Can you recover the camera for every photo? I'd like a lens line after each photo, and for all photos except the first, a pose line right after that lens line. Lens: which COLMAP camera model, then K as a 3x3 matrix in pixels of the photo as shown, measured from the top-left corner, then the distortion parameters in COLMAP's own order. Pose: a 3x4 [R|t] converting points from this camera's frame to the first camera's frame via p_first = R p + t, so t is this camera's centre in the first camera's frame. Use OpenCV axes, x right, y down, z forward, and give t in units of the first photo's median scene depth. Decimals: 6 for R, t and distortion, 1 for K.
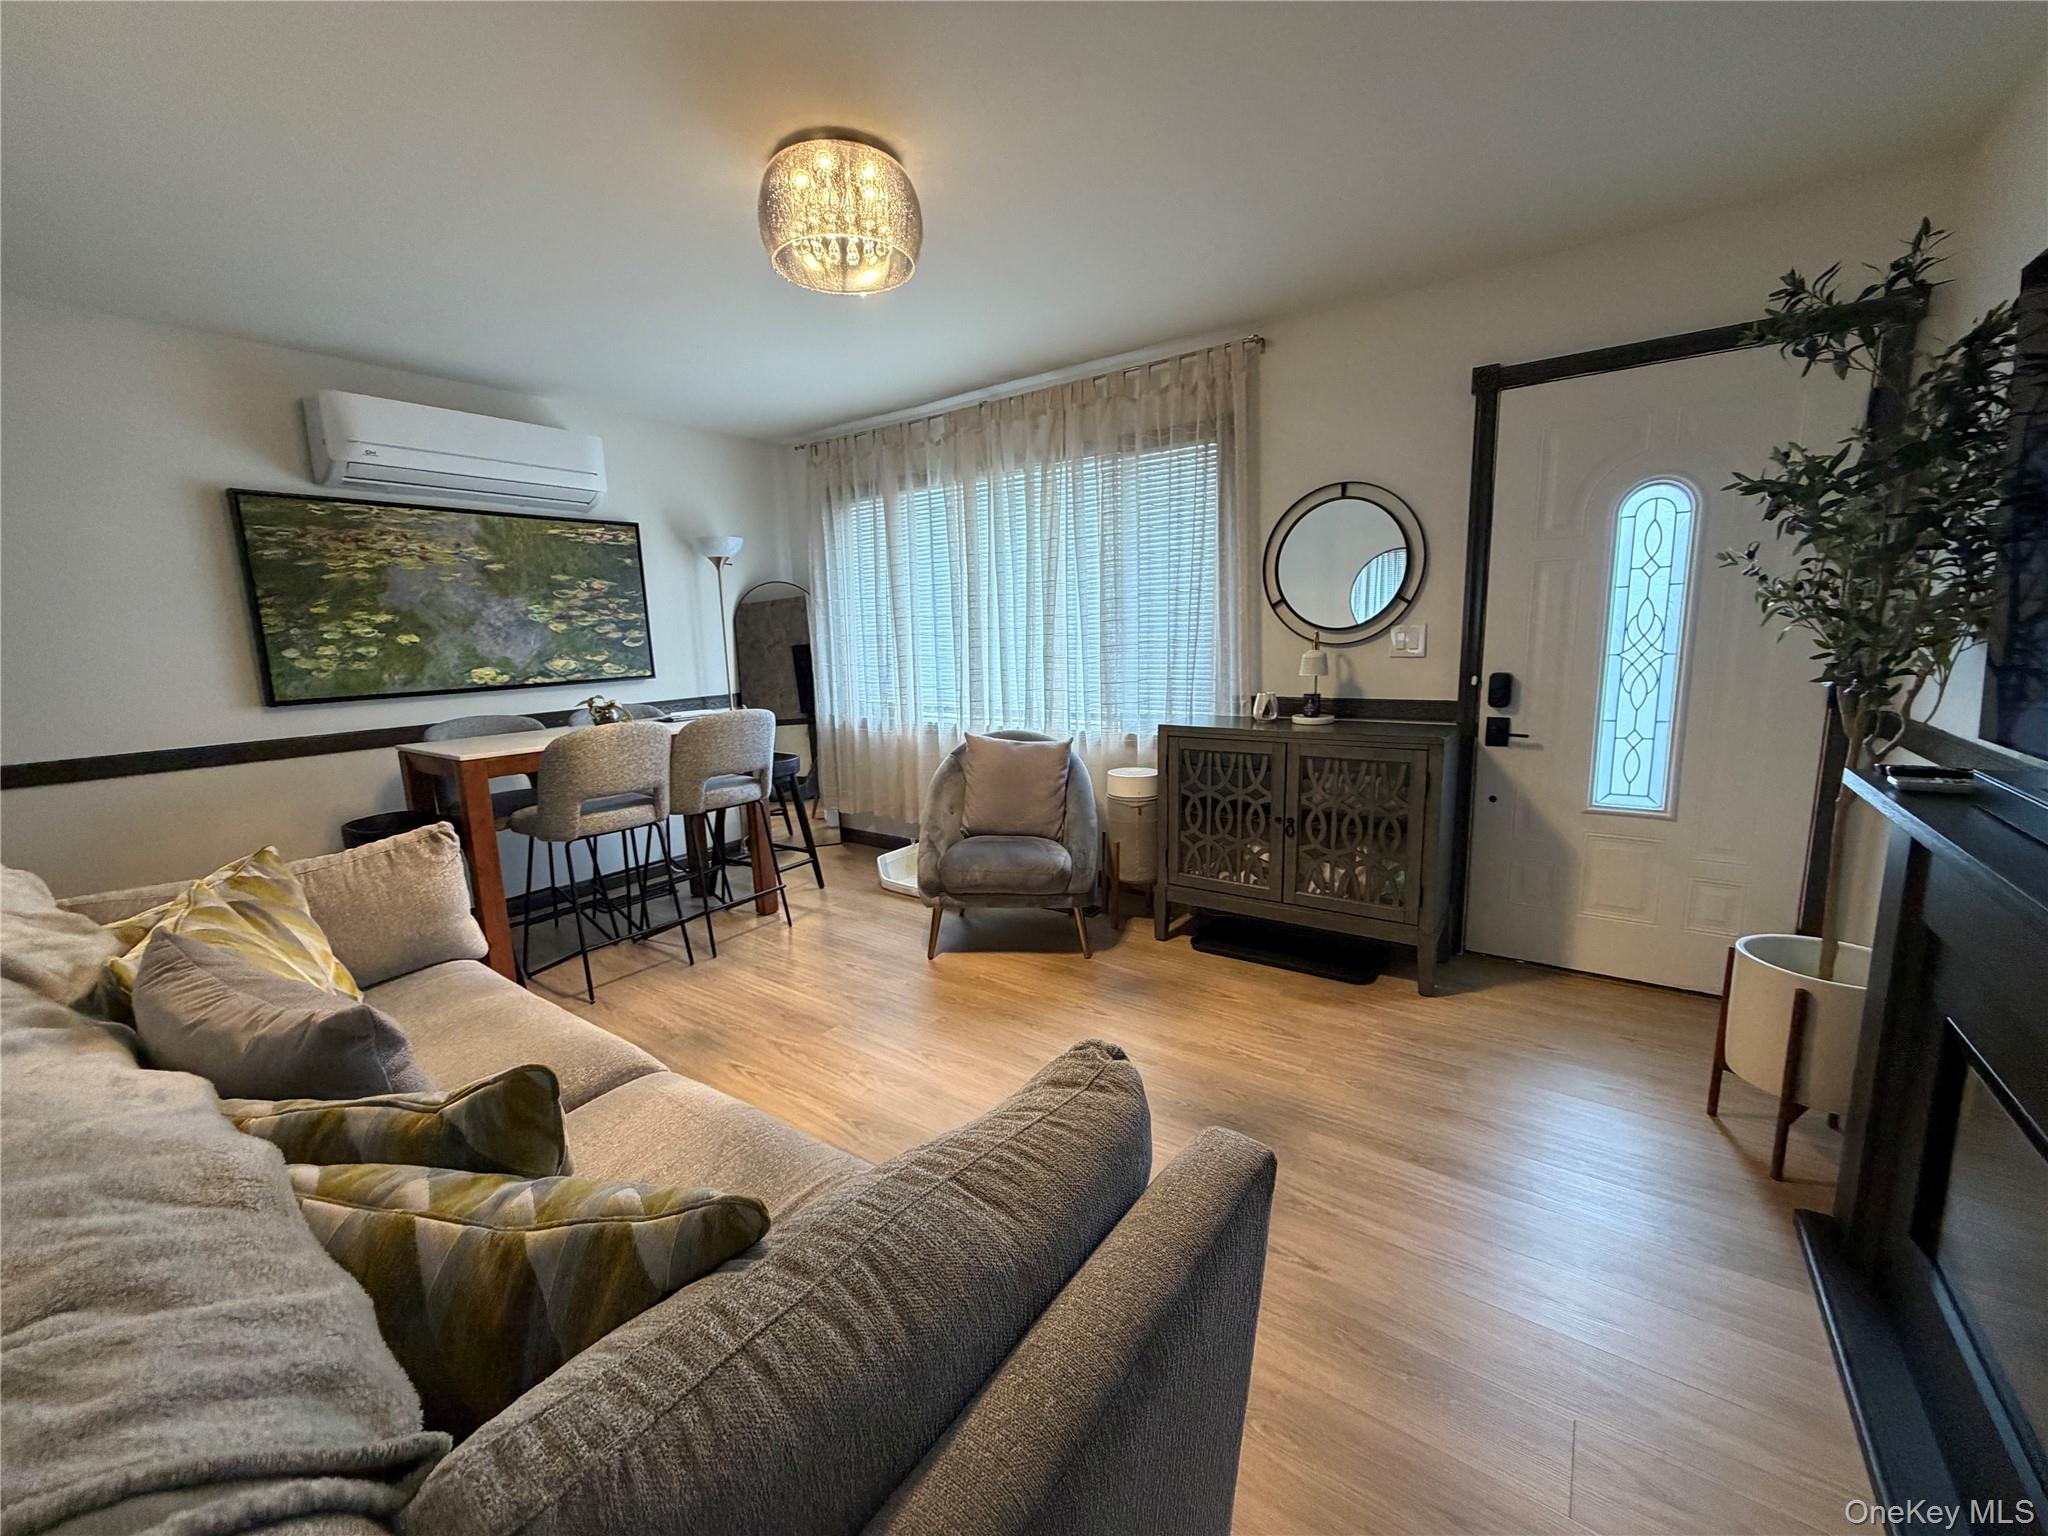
lens RADIAL K [[815.3, 0, 1012.0], [0, 815.3, 775.5], [0, 0, 1]] dist [-0.000306, 0.000218]
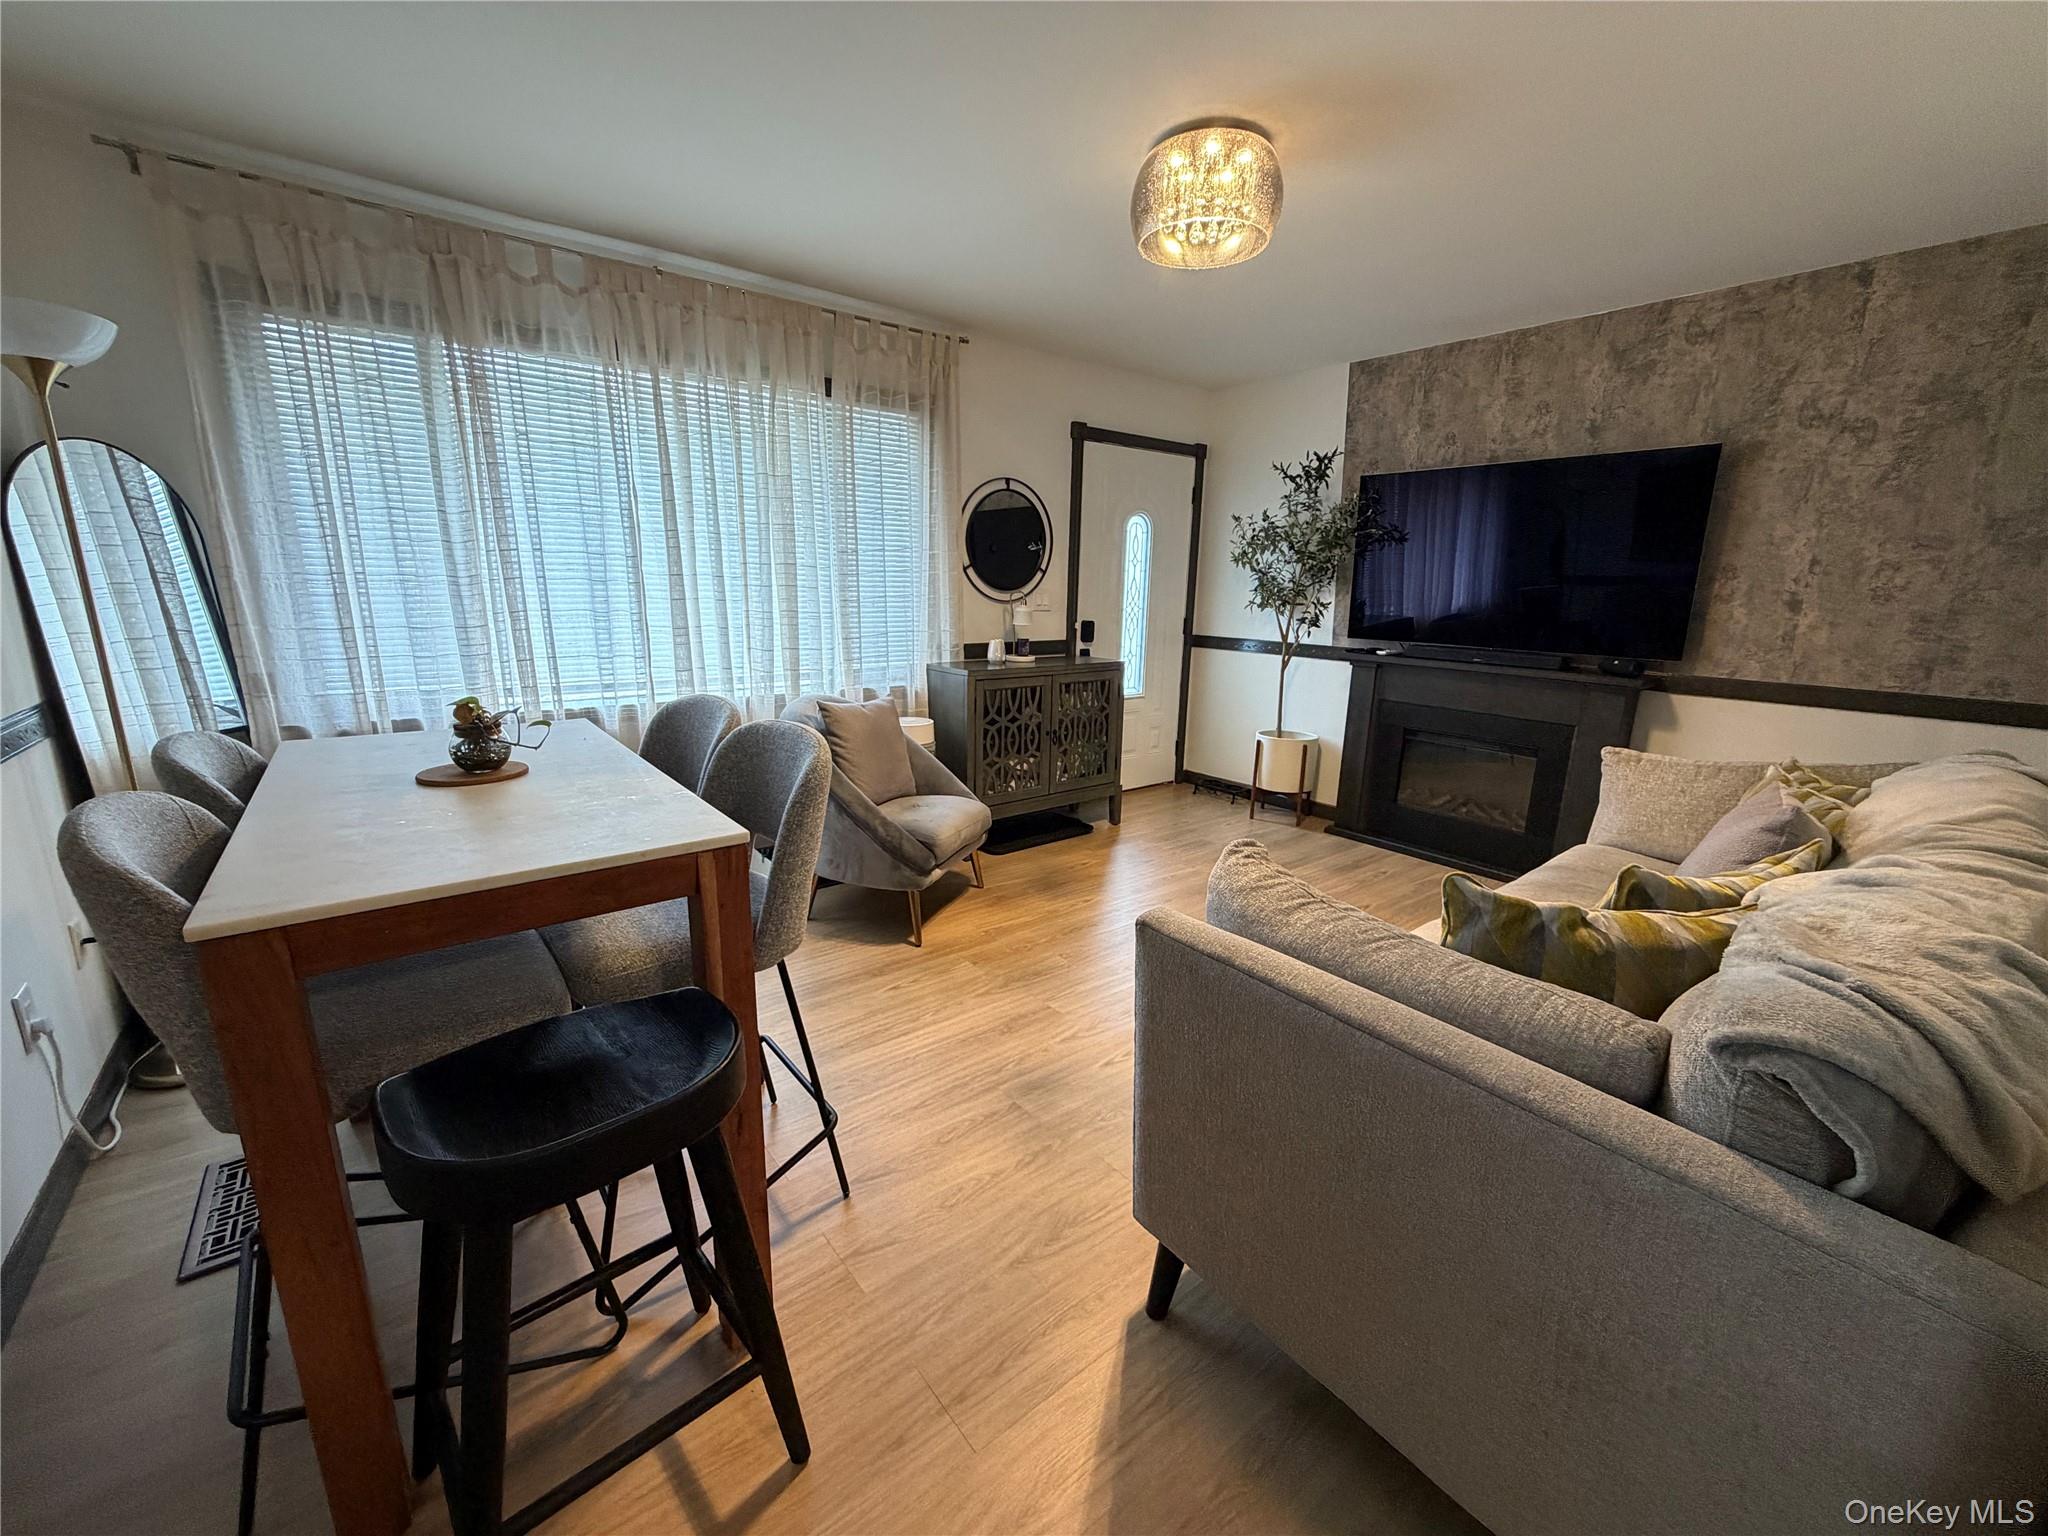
lens RADIAL K [[815.3, 0, 1026.0], [0, 815.3, 774.3], [0, 0, 1]] dist [-0.000306, 0.000218]
pose [[0.264674, -0.190536, 0.945327, -0.824416], [0.143396, 0.977164, 0.156805, -0.081289], [-0.953617, 0.094054, 0.285952, 0.564739]]
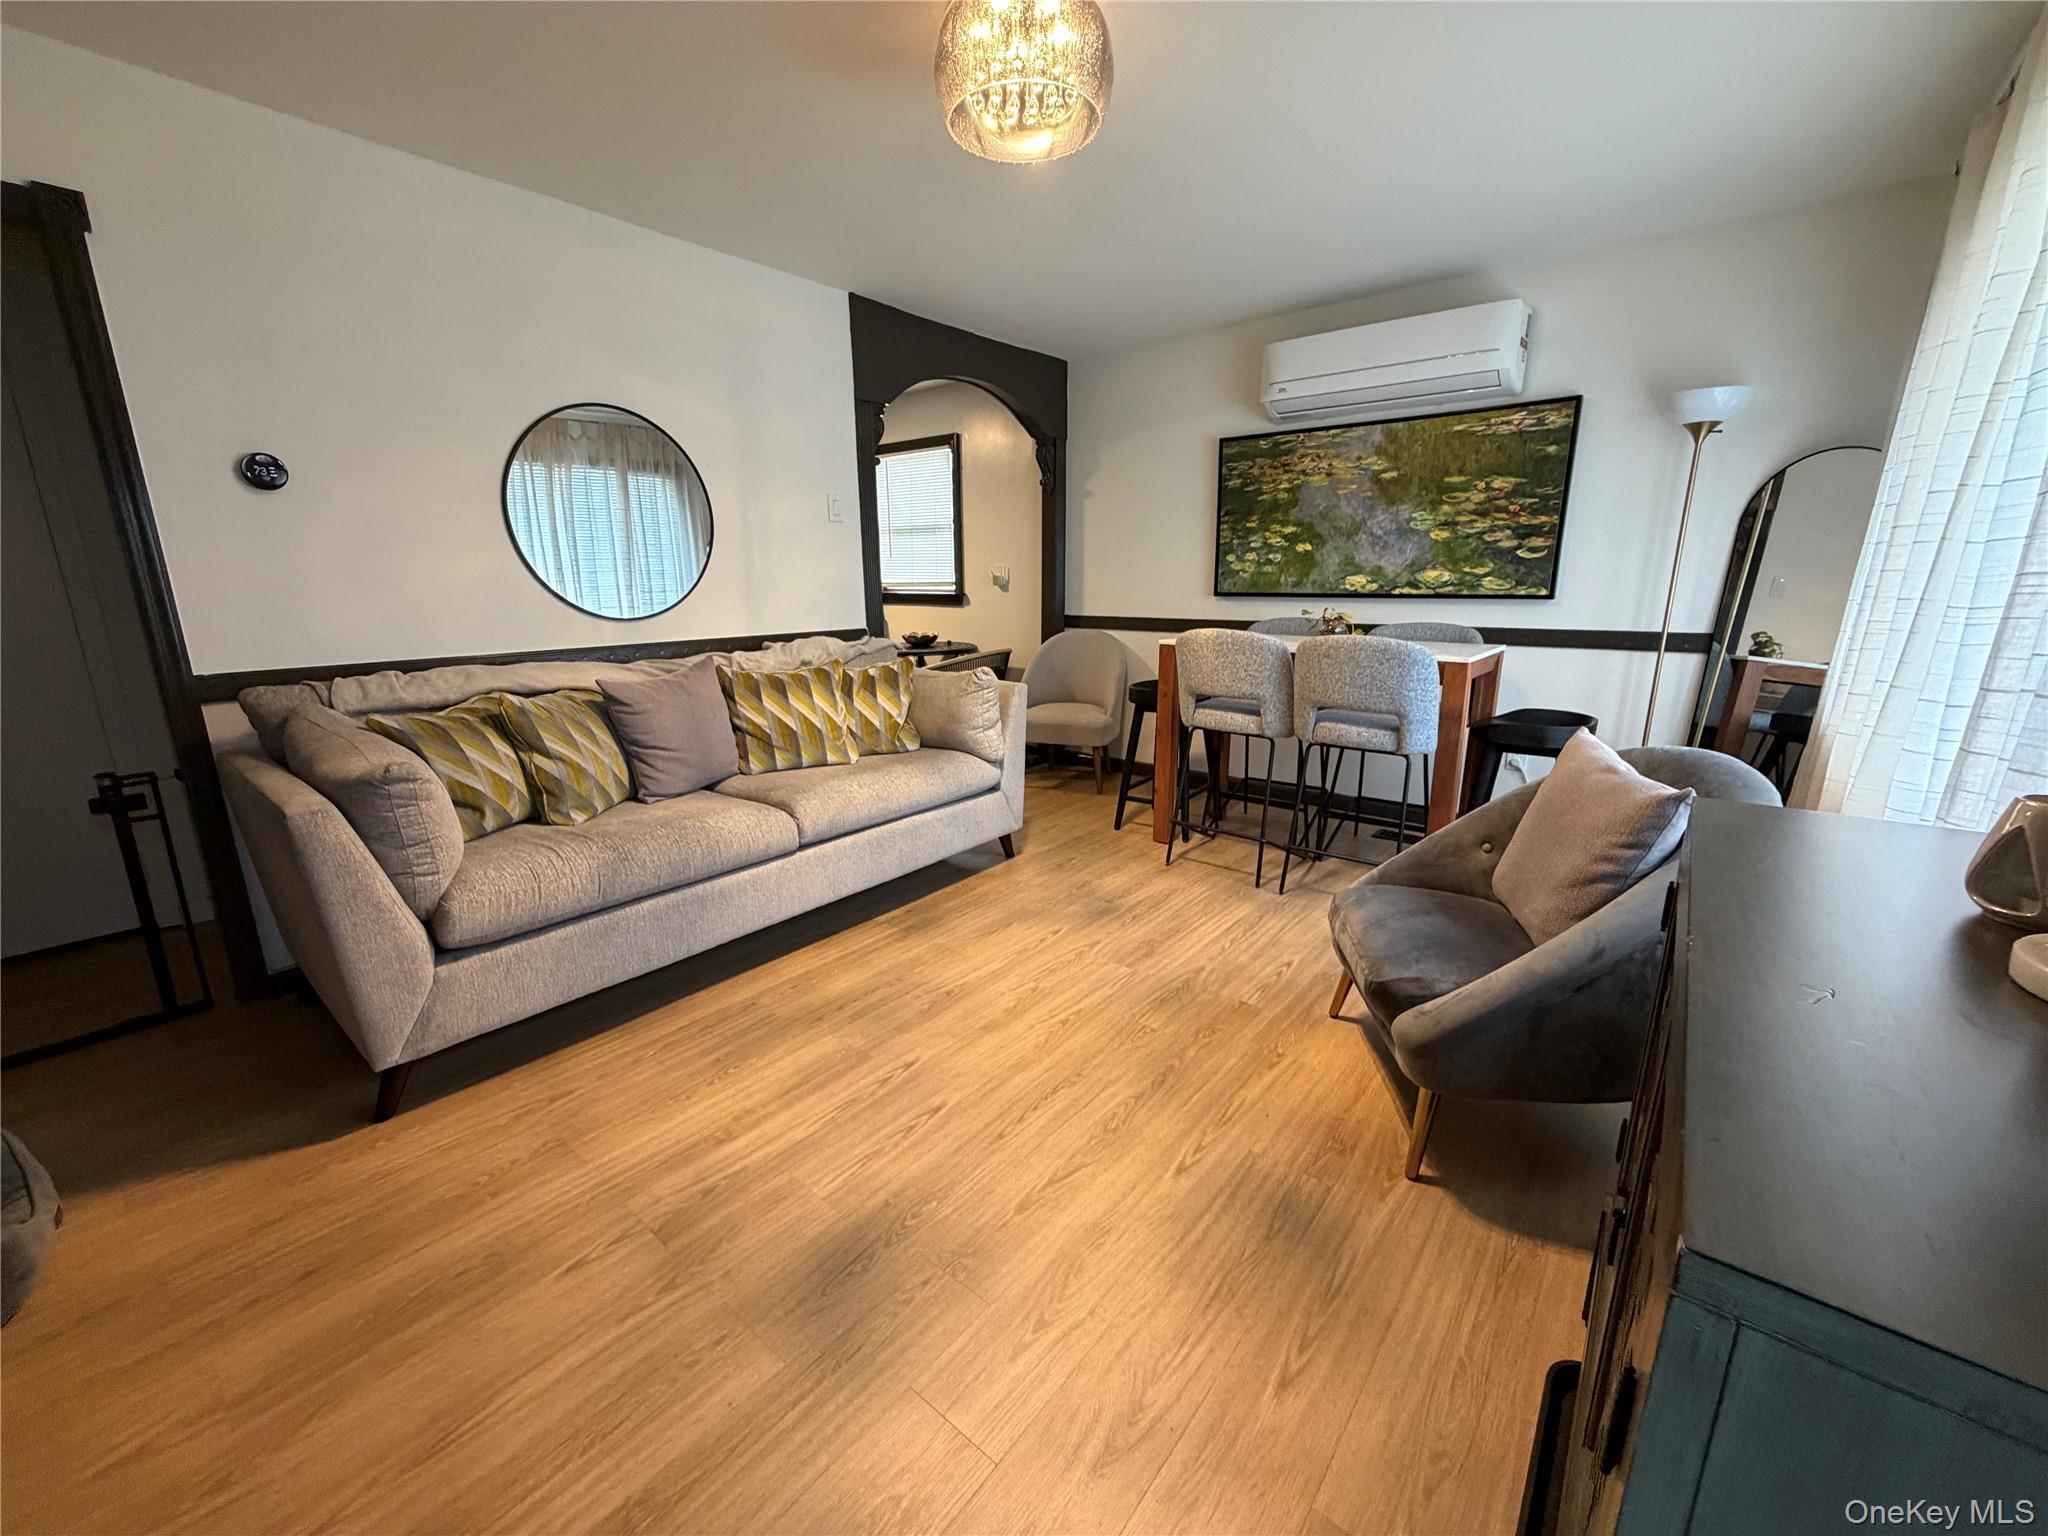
lens RADIAL K [[815.3, 0, 1014.4], [0, 815.3, 771.2], [0, 0, 1]] dist [-0.000306, 0.000218]
pose [[-0.069082, 0.266579, -0.961334, 0.495433], [-0.167832, 0.946796, 0.274608, -0.112023], [0.983392, 0.180313, -0.020666, 0.656122]]
